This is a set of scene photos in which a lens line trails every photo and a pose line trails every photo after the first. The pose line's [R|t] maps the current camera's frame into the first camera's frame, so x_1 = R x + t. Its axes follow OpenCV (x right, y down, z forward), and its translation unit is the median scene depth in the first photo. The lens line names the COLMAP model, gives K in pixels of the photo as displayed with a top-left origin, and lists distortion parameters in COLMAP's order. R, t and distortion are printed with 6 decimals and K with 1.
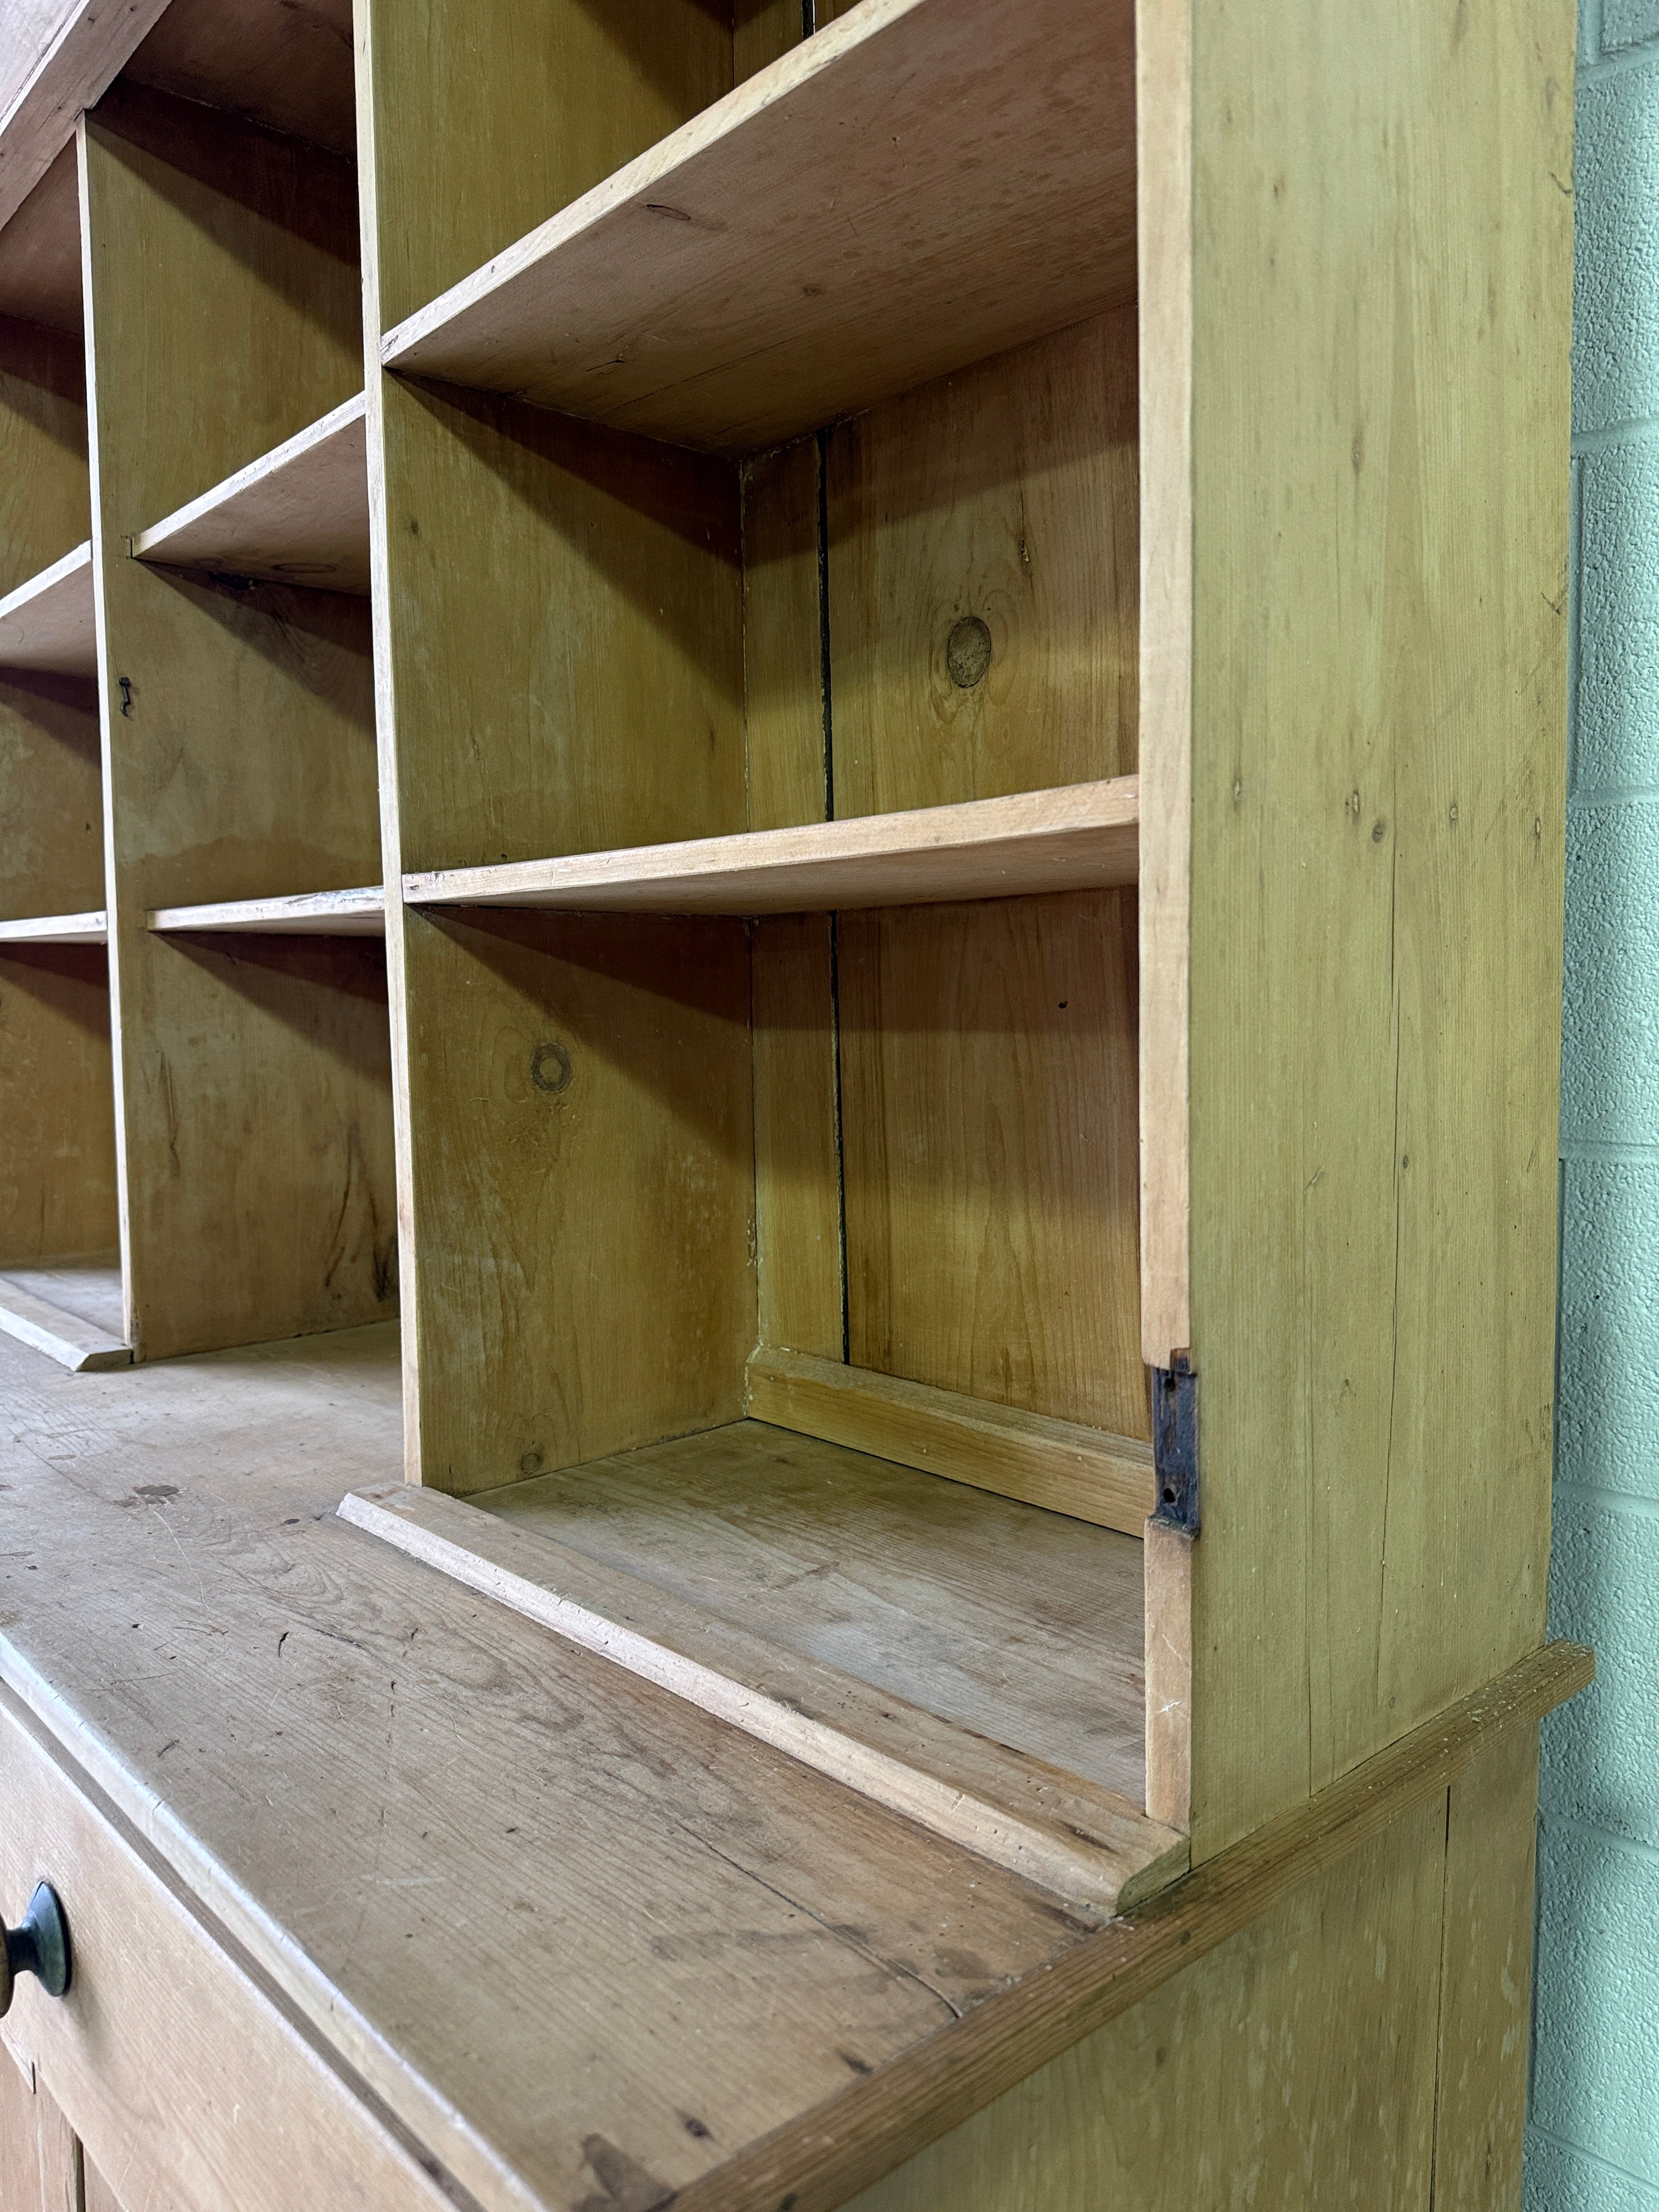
lens RADIAL K [[1571.7, 0, 829.5], [0, 1571.7, 1118.4], [0, 0, 1]] dist [0.049458, -0.063514]
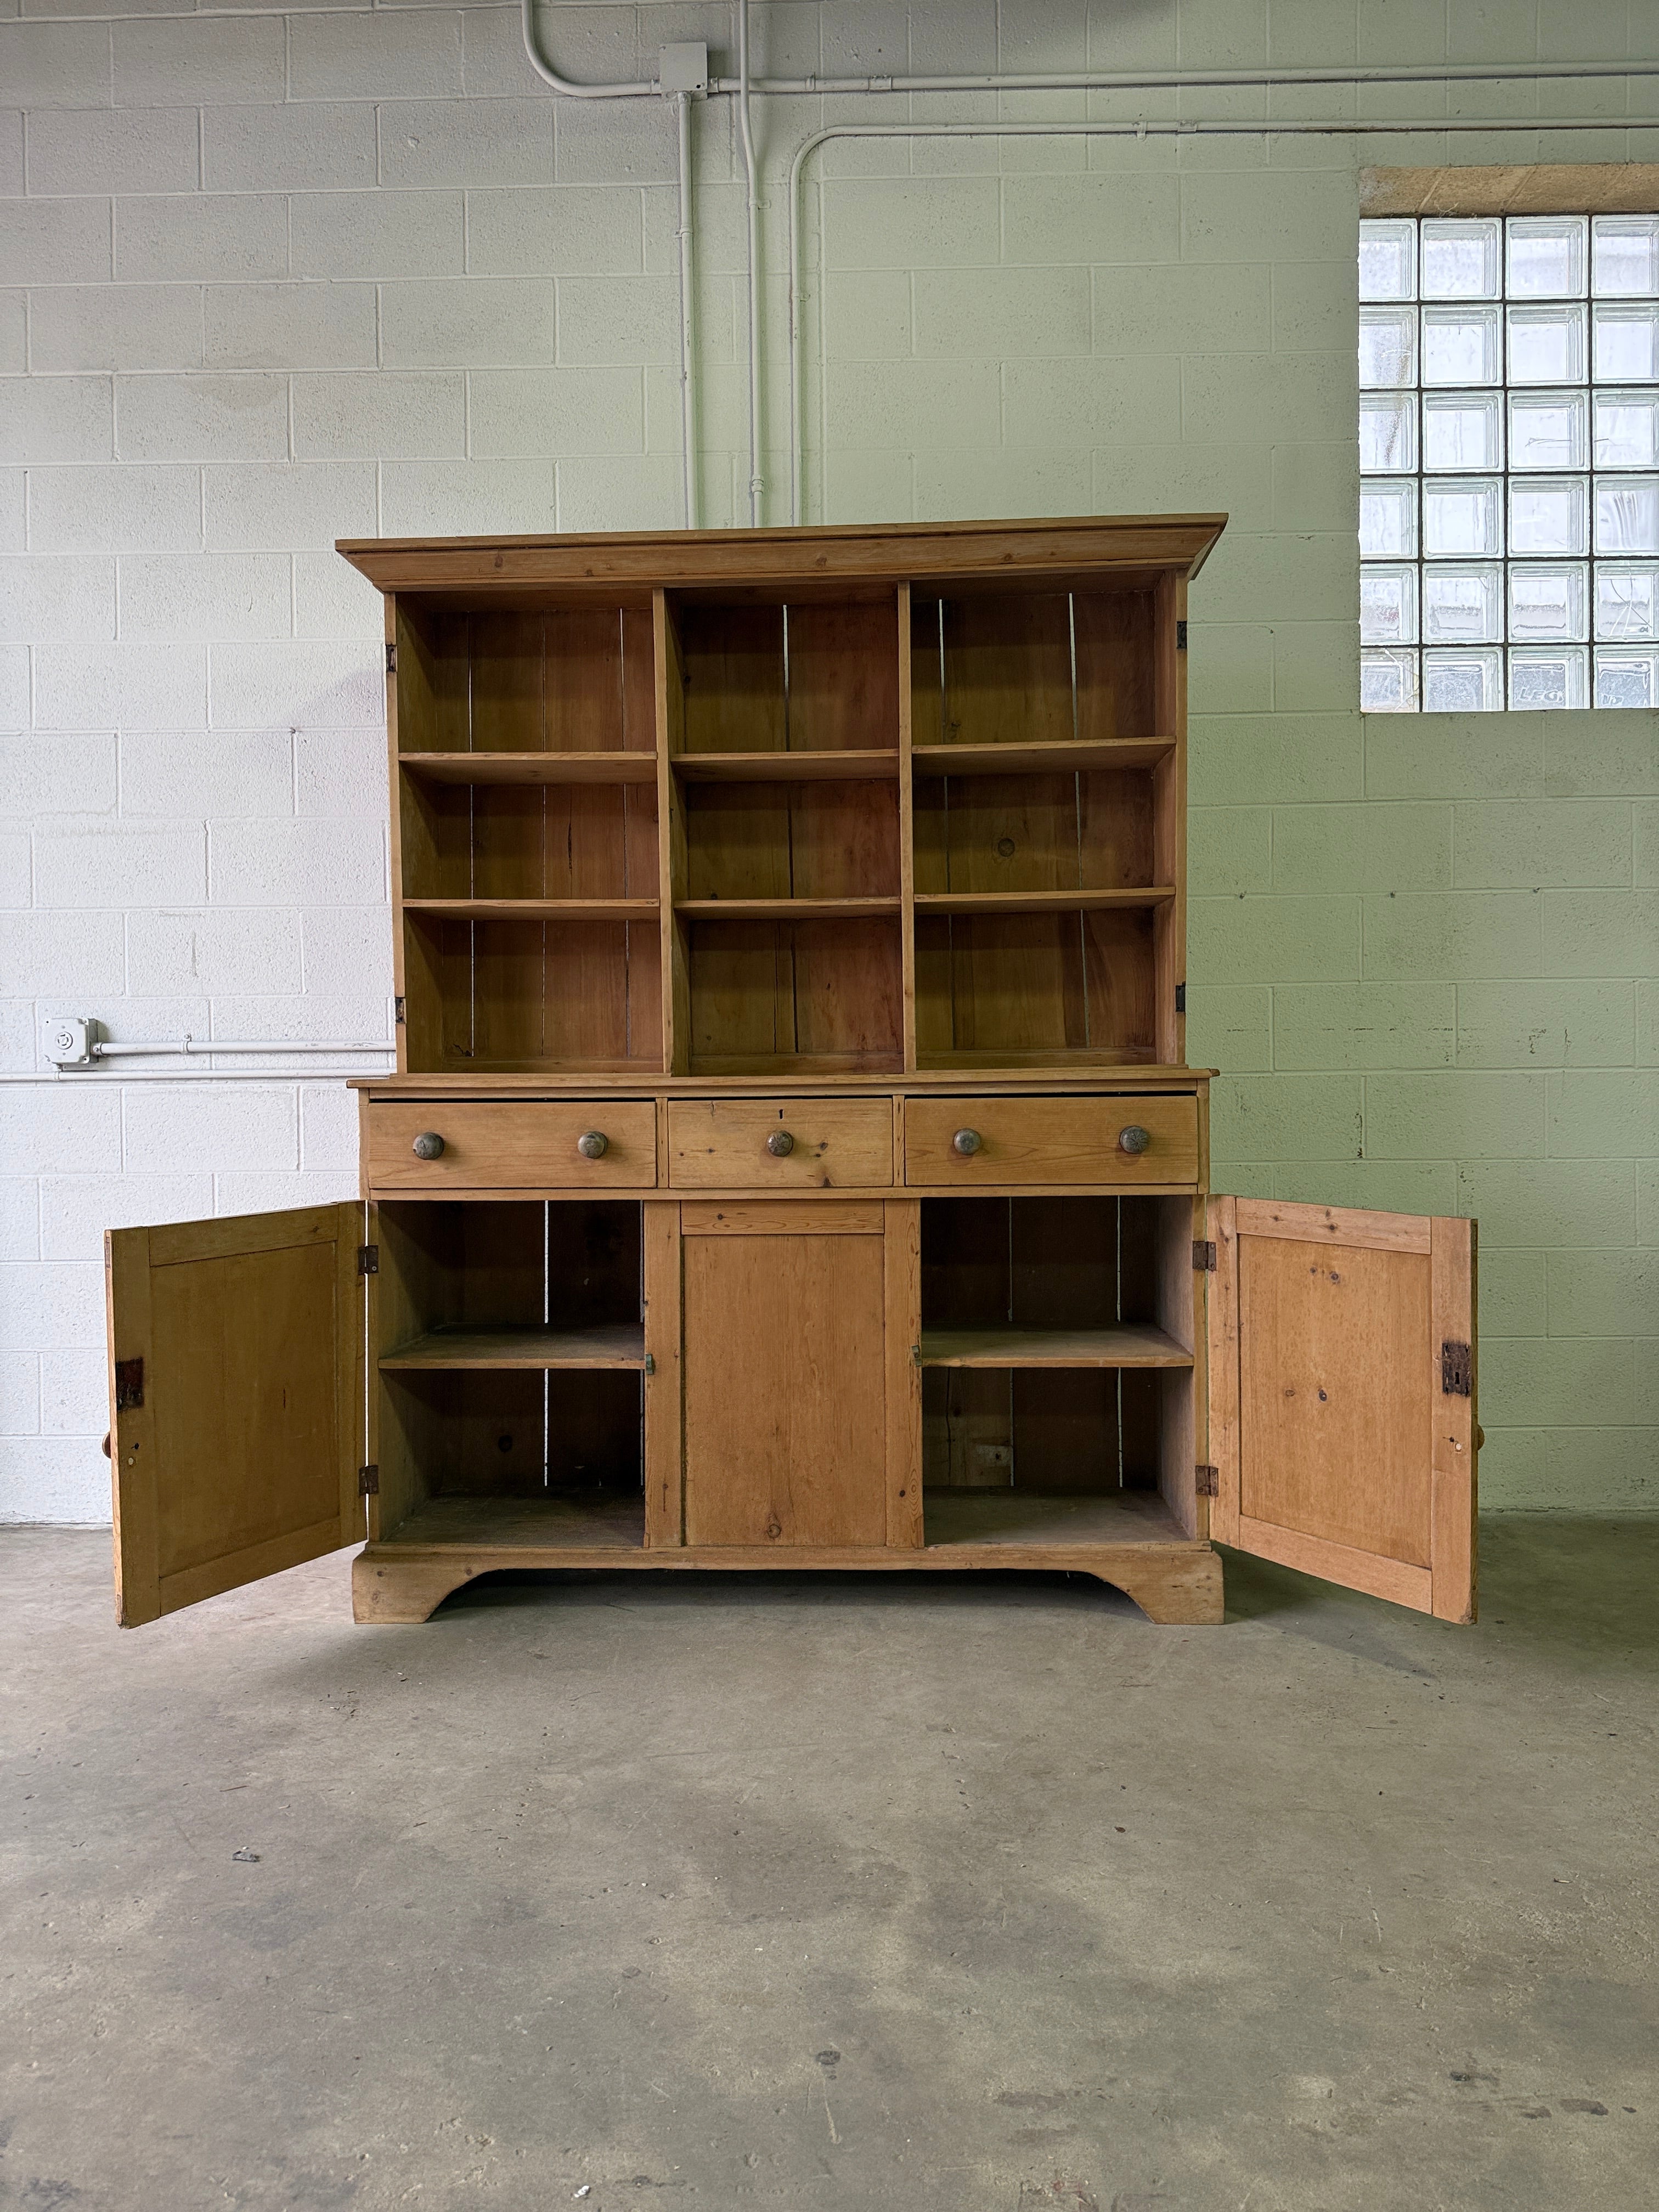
lens RADIAL K [[1571.7, 0, 827.9], [0, 1571.7, 1100.2], [0, 0, 1]] dist [0.049458, -0.063514]
pose [[0.695818, -0.007565, 0.718179, -3.122295], [0.065771, 0.996414, -0.053228, 0.512191], [-0.715200, 0.084273, 0.693820, -1.342716]]
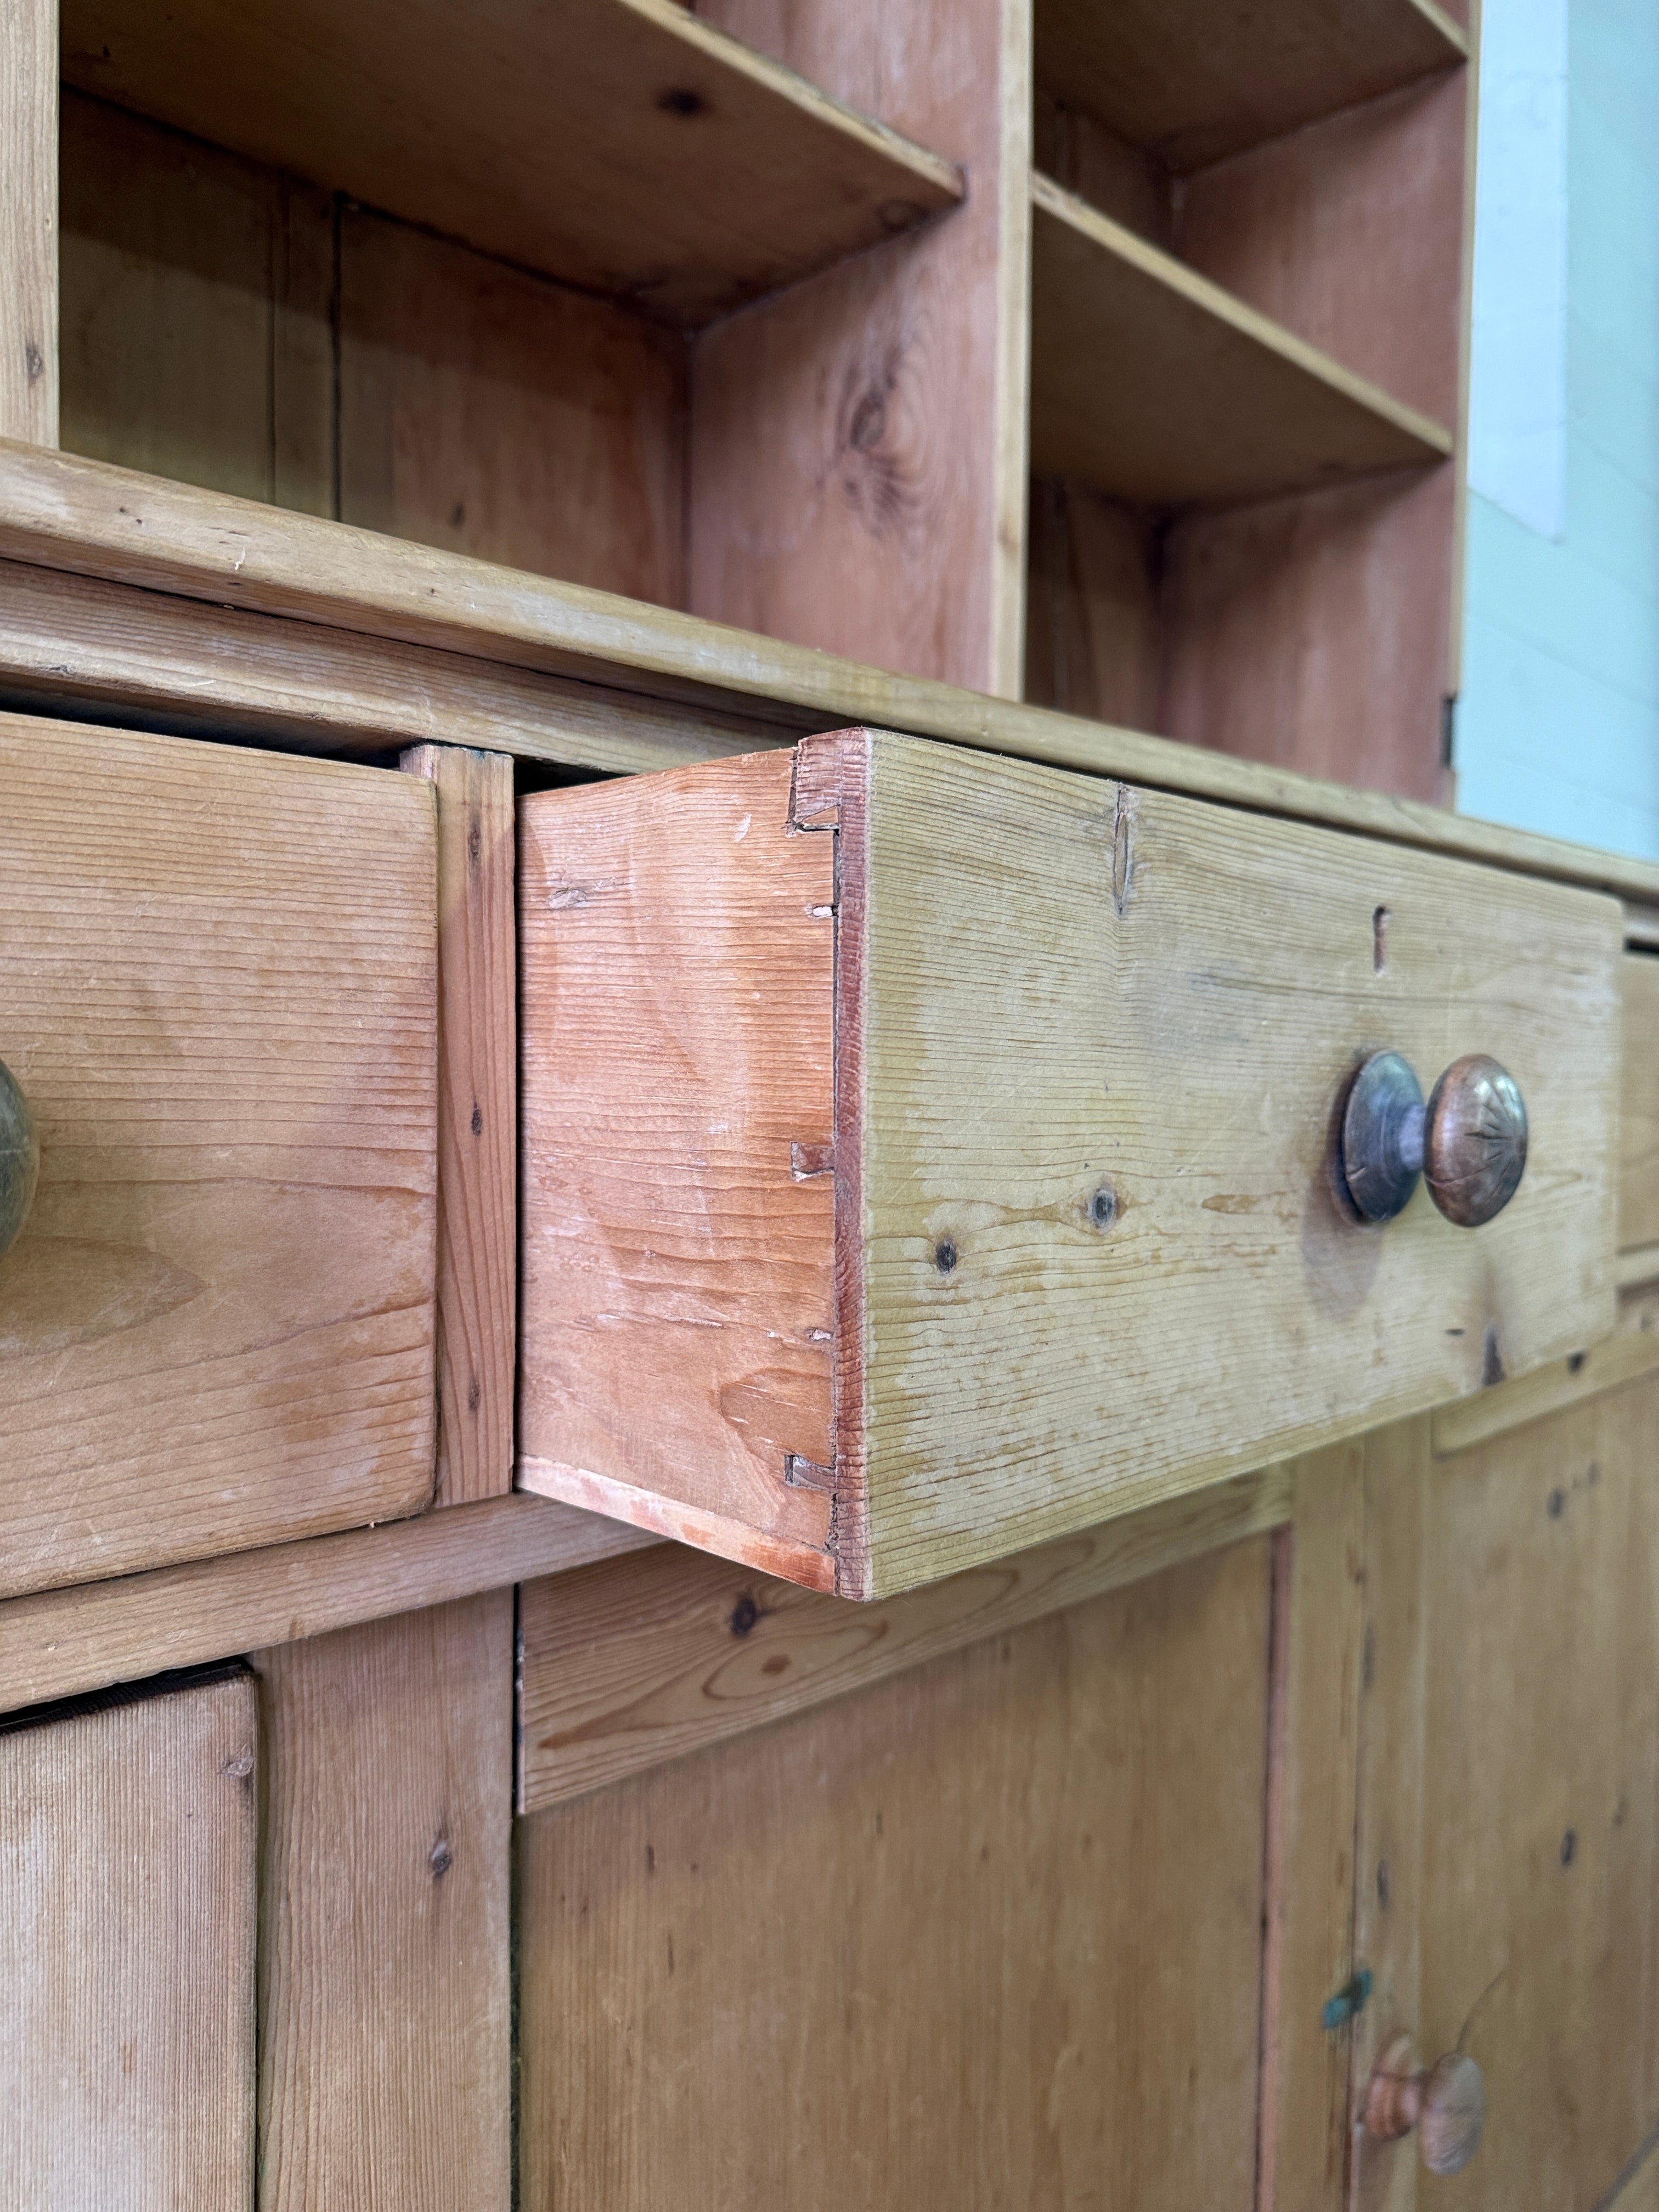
lens RADIAL K [[1571.7, 0, 813.0], [0, 1571.7, 1087.3], [0, 0, 1]] dist [0.049458, -0.063514]
pose [[-0.046369, -0.018978, 0.998744, -1.286968], [0.079357, 0.996590, 0.022622, 0.381178], [-0.995767, 0.080306, -0.044705, 1.287152]]
